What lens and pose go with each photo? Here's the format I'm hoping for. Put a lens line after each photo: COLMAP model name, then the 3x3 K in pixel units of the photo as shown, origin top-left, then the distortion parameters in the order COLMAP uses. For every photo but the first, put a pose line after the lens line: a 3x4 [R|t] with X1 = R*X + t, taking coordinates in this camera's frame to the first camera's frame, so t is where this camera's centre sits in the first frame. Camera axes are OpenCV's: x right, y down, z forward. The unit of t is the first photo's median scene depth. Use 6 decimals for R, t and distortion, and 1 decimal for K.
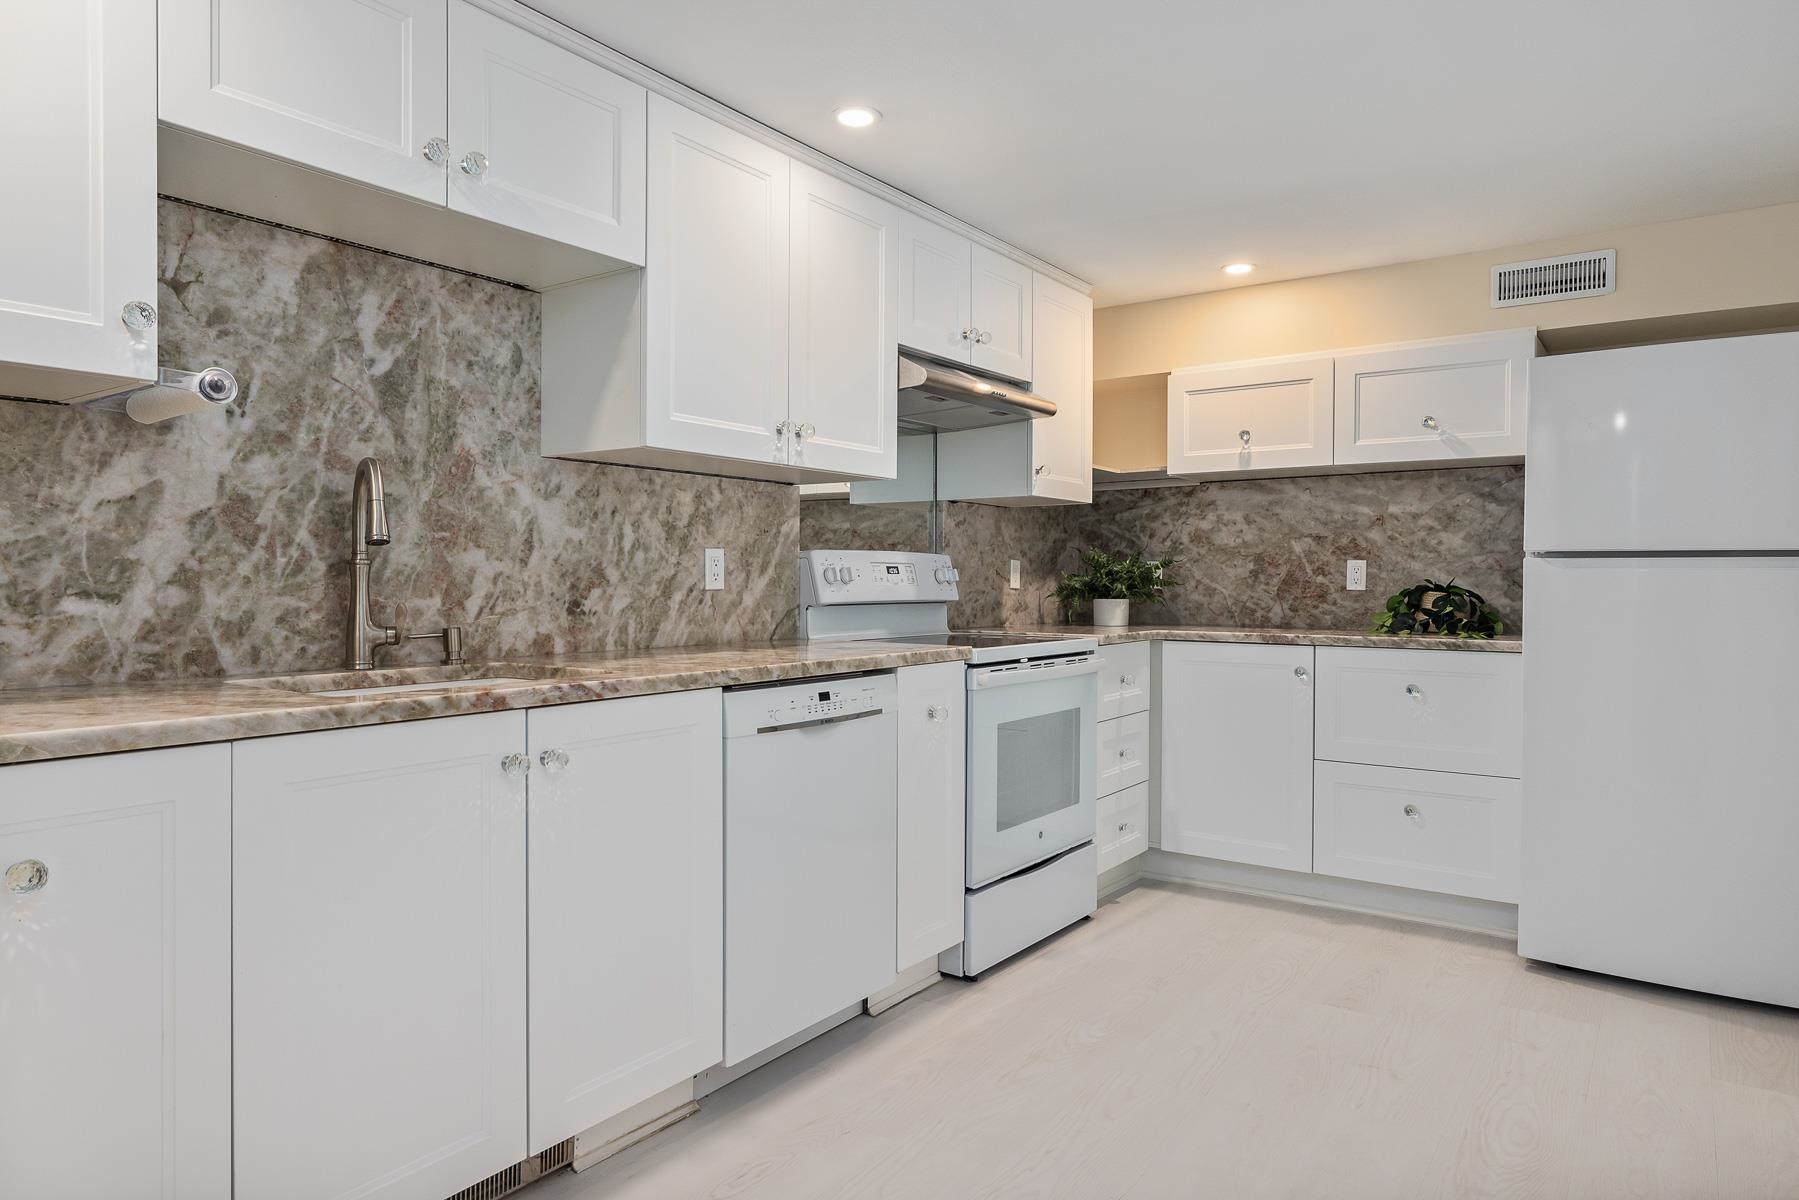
lens RADIAL K [[1097.5, 0, 899.7], [0, 1097.5, 592.8], [0, 0, 1]] dist [0.000308, 0.000013]
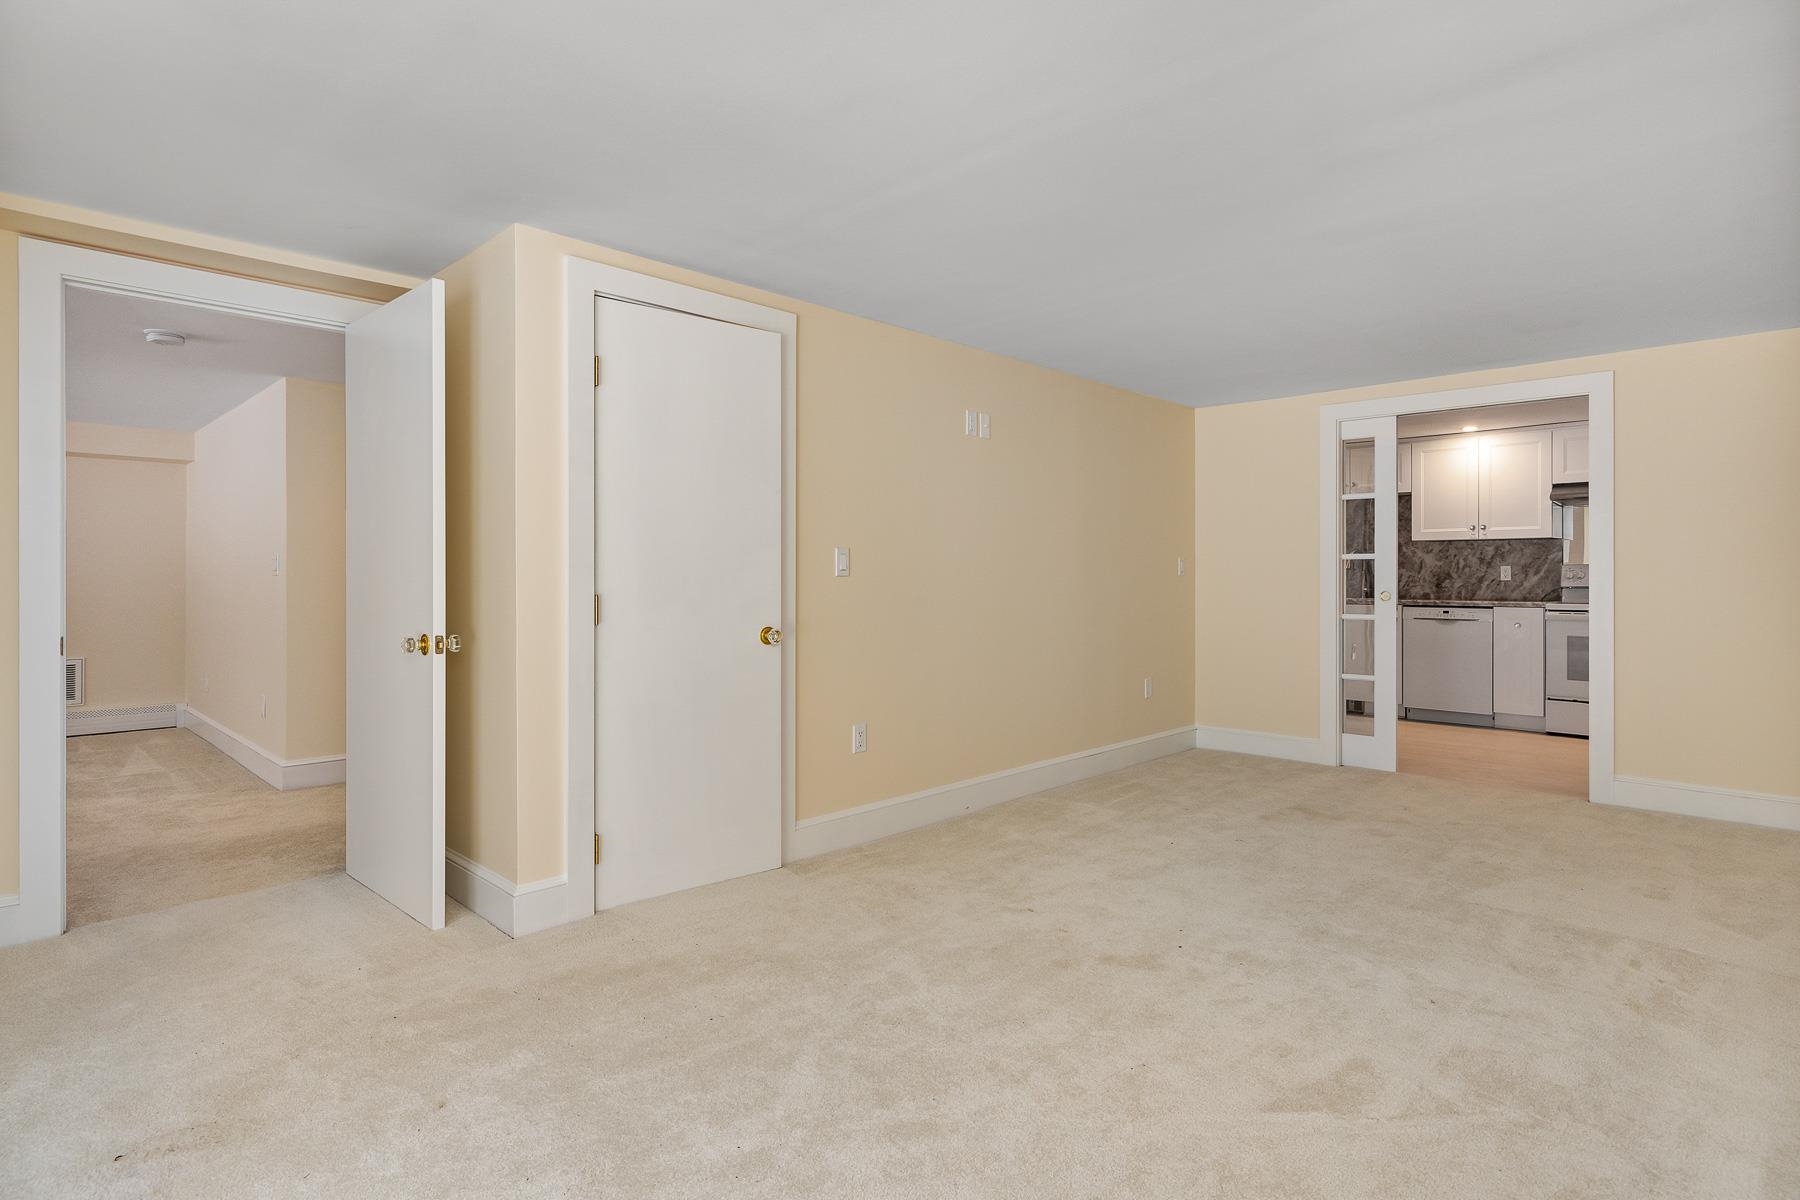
lens RADIAL K [[917.9, 0, 900.2], [0, 917.9, 588.5], [0, 0, 1]] dist [-0.003074, -0.000320]
pose [[-0.149949, 0.010274, -0.988640, 2.493565], [-0.012281, 0.999849, 0.012253, 0.008248], [0.988617, 0.013979, -0.149800, -0.186847]]
